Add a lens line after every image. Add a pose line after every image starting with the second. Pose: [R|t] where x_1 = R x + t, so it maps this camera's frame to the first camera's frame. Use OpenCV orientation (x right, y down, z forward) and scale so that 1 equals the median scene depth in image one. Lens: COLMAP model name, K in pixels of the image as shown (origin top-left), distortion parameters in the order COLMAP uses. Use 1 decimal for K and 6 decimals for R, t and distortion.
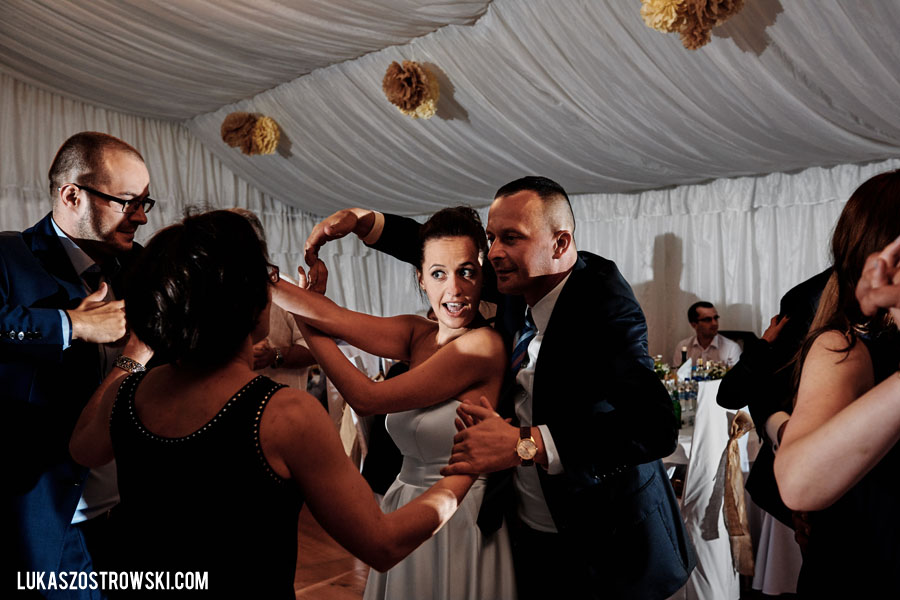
lens RADIAL K [[974.5, 0, 445.7], [0, 974.5, 312.7], [0, 0, 1]] dist [0.058612, 0.000000]
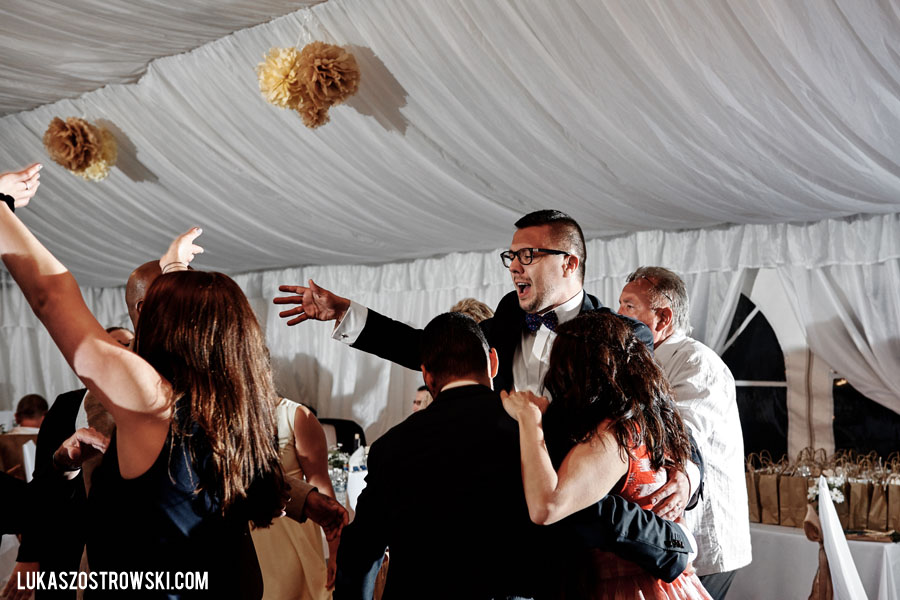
lens RADIAL K [[1148.5, 0, 531.3], [0, 1148.5, 295.8], [0, 0, 1]] dist [0.071636, 0.000000]
pose [[0.985216, 0.014180, 0.170729, 0.160976], [0.000379, 0.996386, -0.084940, -0.001926], [-0.171317, 0.083749, 0.981650, -0.090938]]
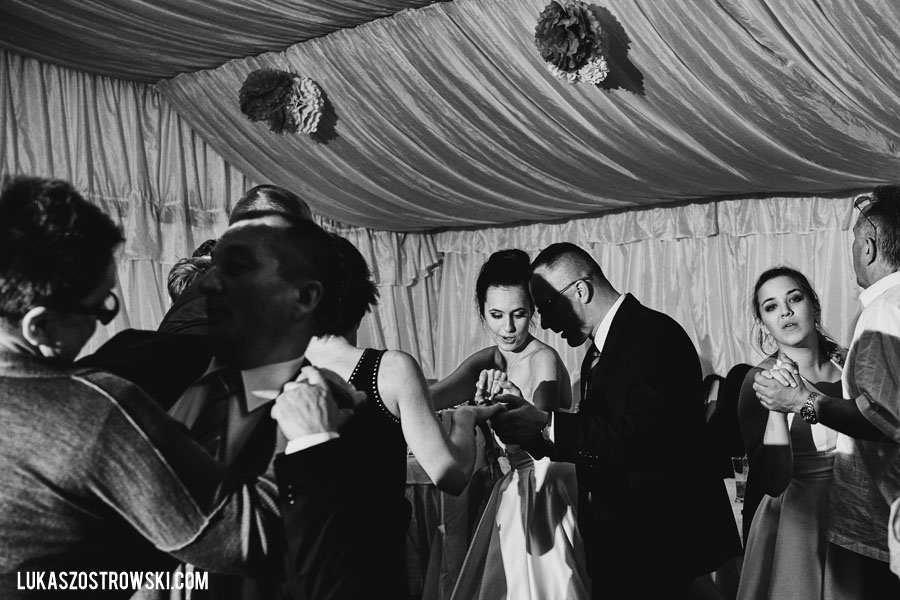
lens RADIAL K [[1488.5, 0, 518.2], [0, 1488.5, 338.3], [0, 0, 1]] dist [0.159401, 0.000000]
pose [[0.996359, 0.000828, 0.085257, -0.138328], [0.001680, 0.999568, -0.029346, 0.012758], [-0.085245, 0.029382, 0.995927, -0.048453]]
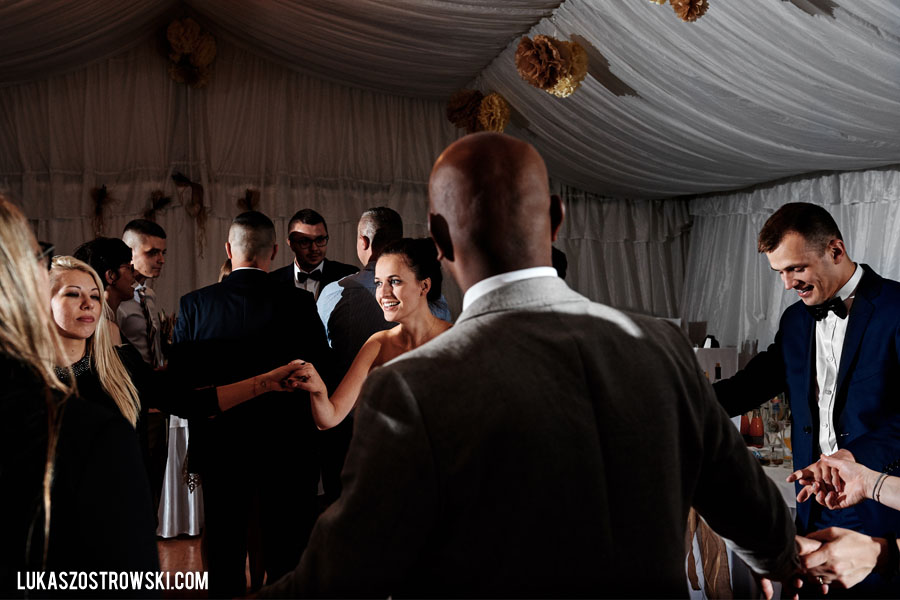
lens RADIAL K [[1185.6, 0, 425.3], [0, 1185.6, 282.8], [0, 0, 1]] dist [0.083000, 0.000000]
pose [[0.881724, 0.025657, -0.471067, 0.324810], [-0.032900, 0.999433, -0.007147, -0.012171], [0.470616, 0.021800, 0.882069, -0.021109]]
